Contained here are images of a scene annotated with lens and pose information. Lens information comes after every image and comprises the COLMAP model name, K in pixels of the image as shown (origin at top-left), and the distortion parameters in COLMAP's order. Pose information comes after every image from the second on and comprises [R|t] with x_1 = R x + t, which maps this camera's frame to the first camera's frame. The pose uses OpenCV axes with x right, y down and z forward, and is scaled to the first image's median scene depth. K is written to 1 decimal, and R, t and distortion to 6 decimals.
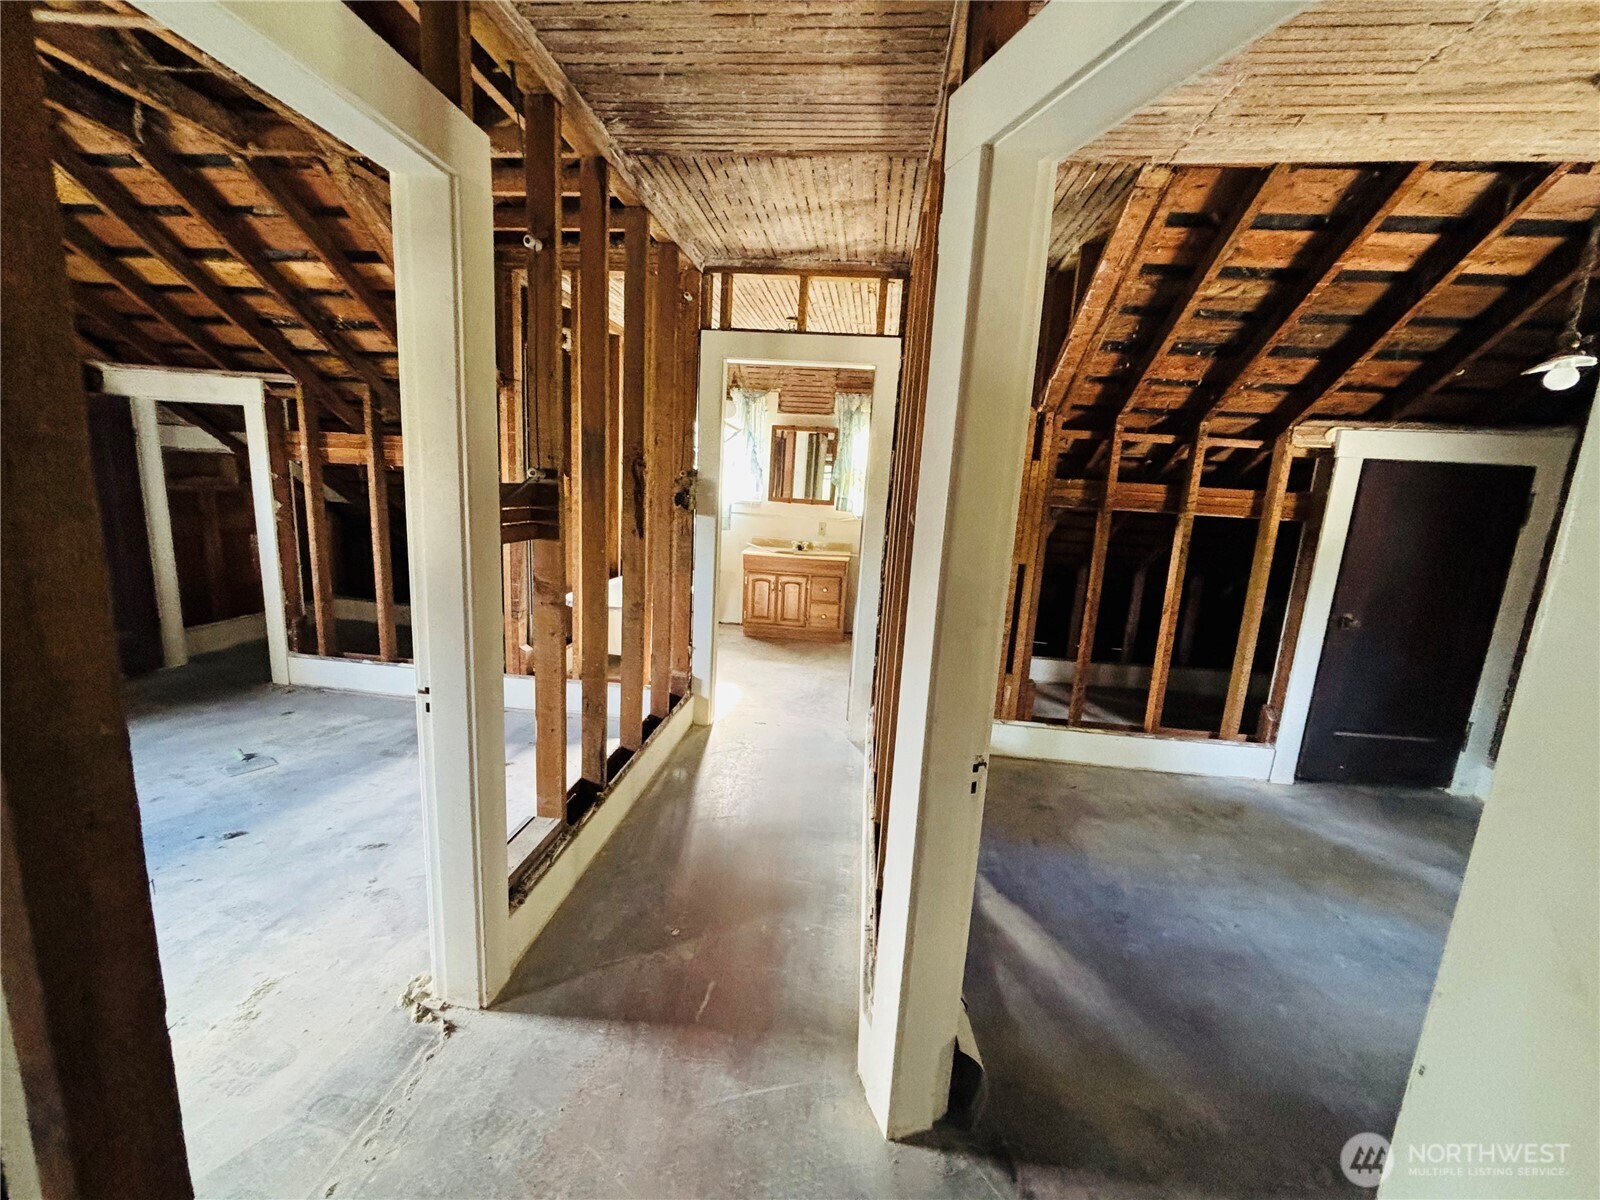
lens RADIAL K [[650.2, 0, 800.1], [0, 650.2, 594.8], [0, 0, 1]] dist [-0.001478, 0.000029]
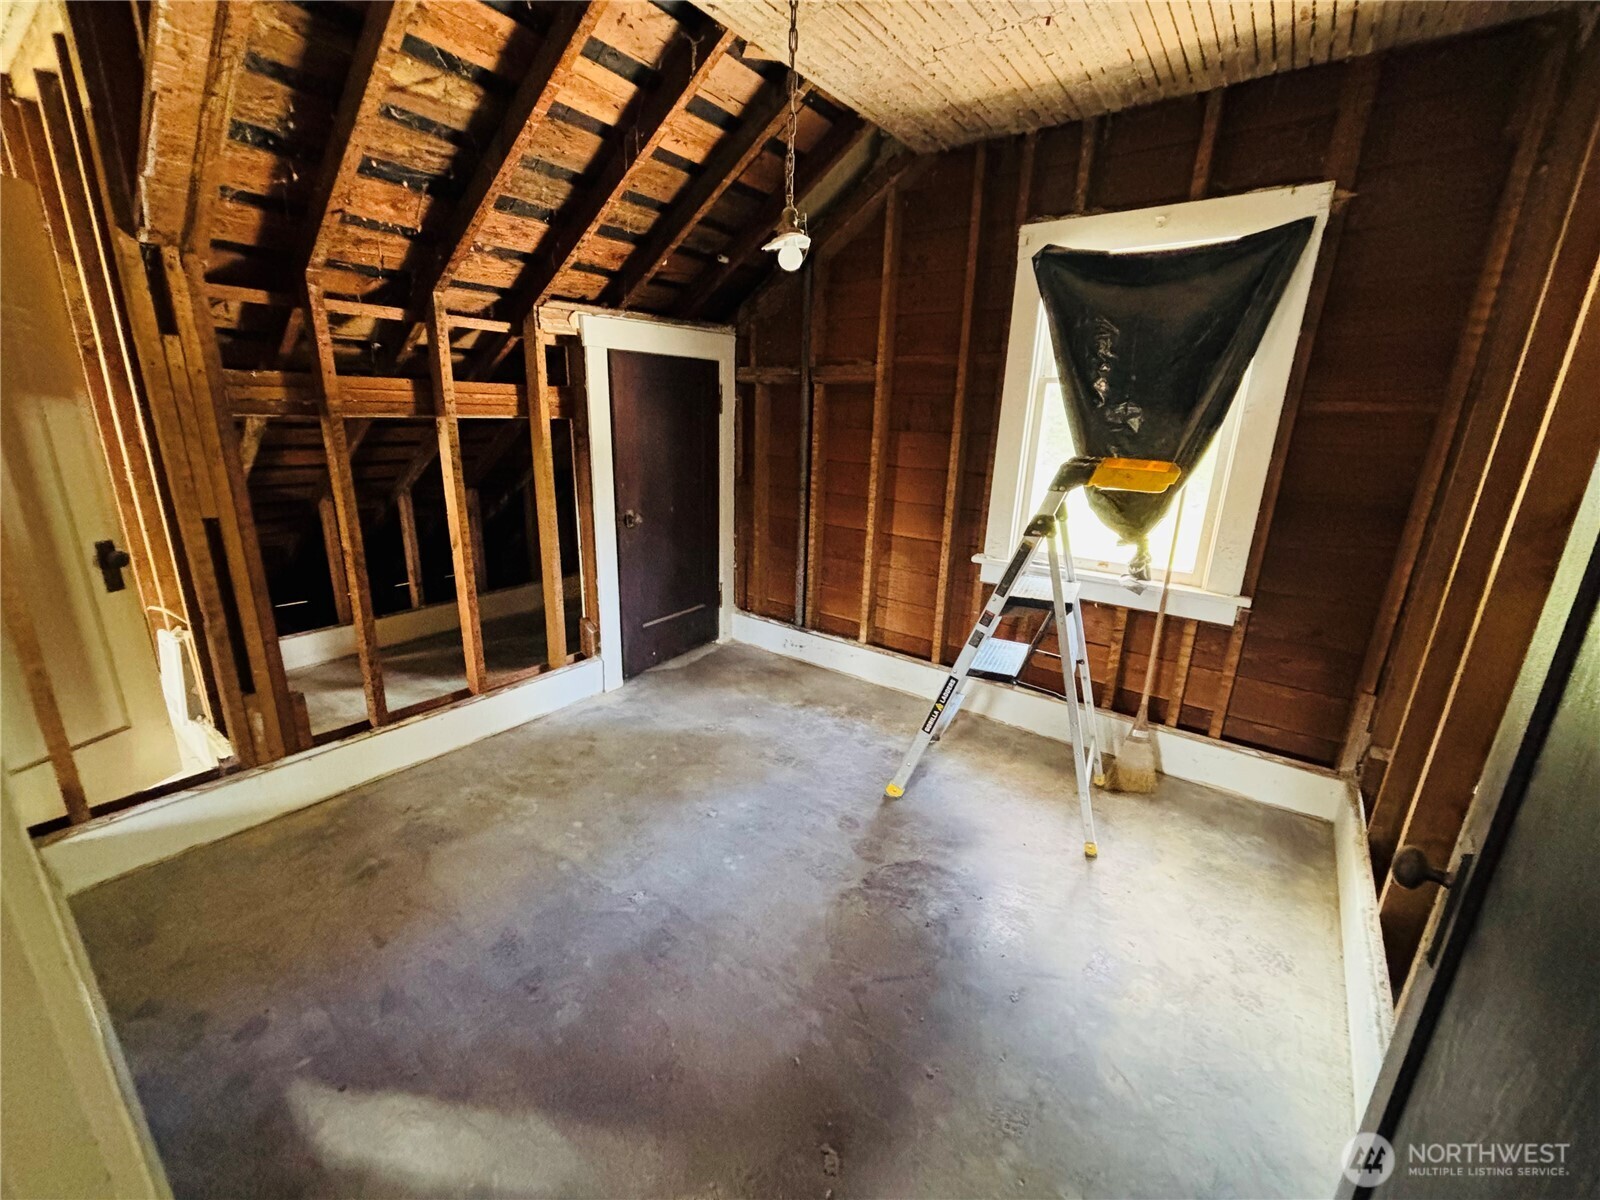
lens RADIAL K [[650.2, 0, 800.1], [0, 650.2, 594.8], [0, 0, 1]] dist [-0.001478, 0.000029]
pose [[0.503712, -0.278909, 0.817609, 0.121906], [0.156817, 0.960244, 0.230954, -0.036724], [-0.849519, 0.011881, 0.527424, 0.254014]]
